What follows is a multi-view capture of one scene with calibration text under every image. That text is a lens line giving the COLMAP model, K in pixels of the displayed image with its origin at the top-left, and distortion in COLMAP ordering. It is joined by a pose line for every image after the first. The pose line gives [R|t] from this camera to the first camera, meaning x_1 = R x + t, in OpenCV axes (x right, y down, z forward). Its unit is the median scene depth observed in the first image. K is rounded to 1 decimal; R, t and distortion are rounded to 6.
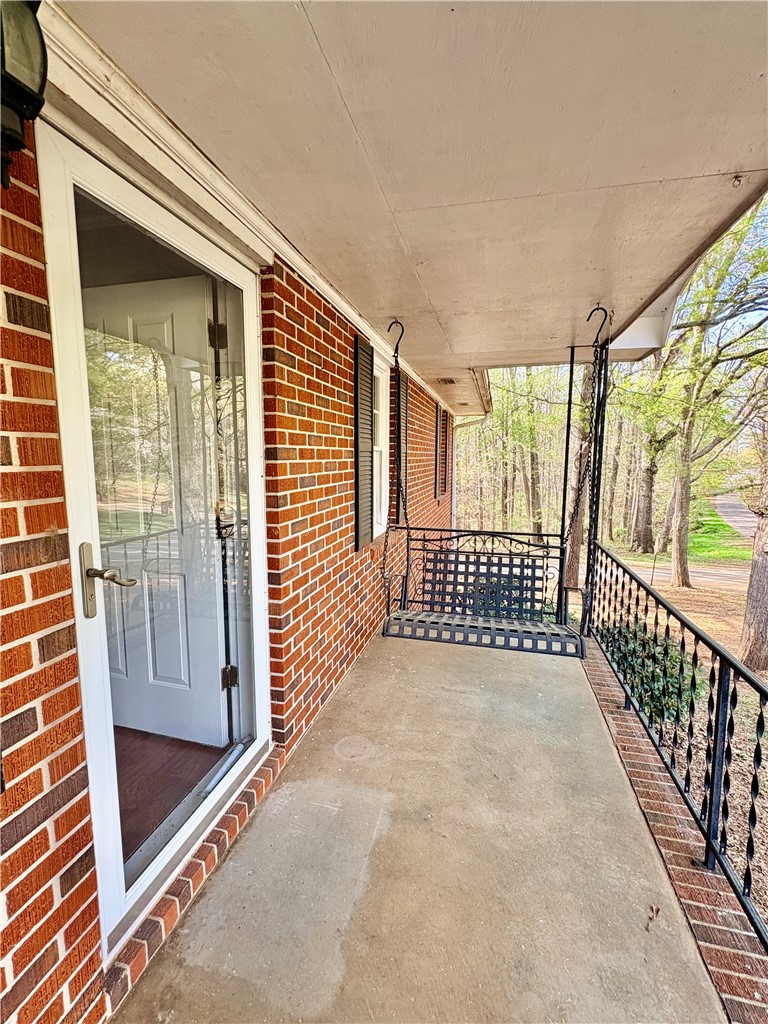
lens RADIAL K [[459.2, 0, 387.7], [0, 459.2, 513.9], [0, 0, 1]] dist [-0.003704, 0.000268]
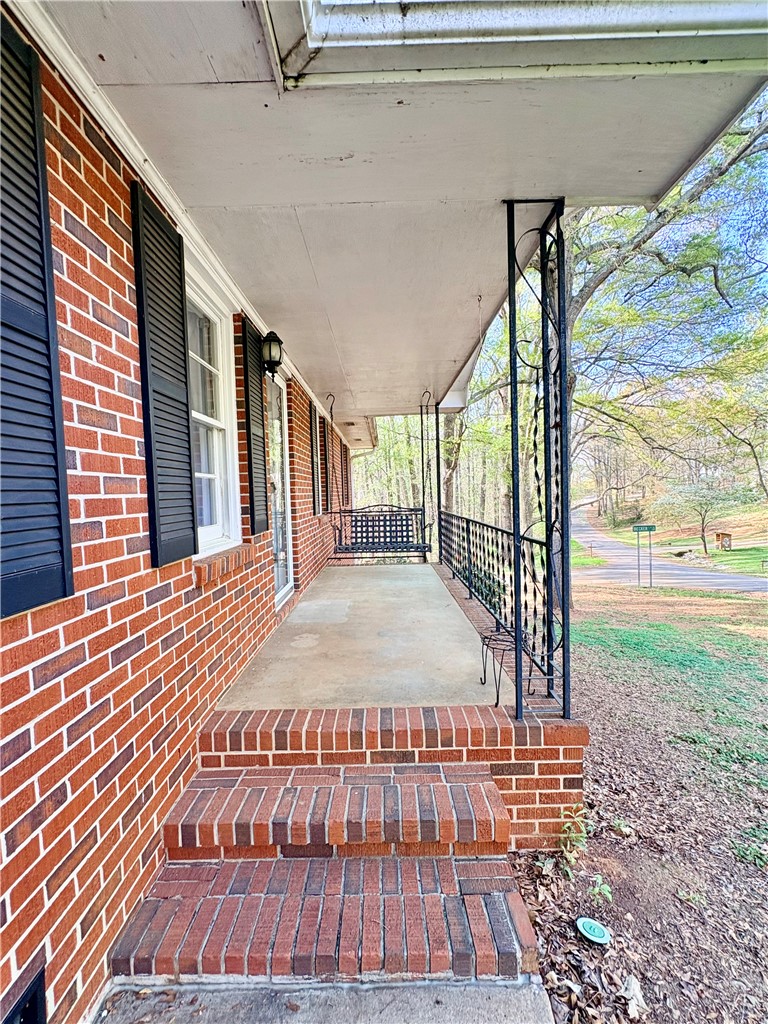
lens RADIAL K [[459.2, 0, 382.4], [0, 459.2, 508.0], [0, 0, 1]] dist [-0.003704, 0.000268]
pose [[0.972298, -0.039042, 0.230462, -0.167844], [0.060852, 0.994234, -0.088296, 0.171299], [-0.225686, 0.099874, 0.969067, -0.625377]]
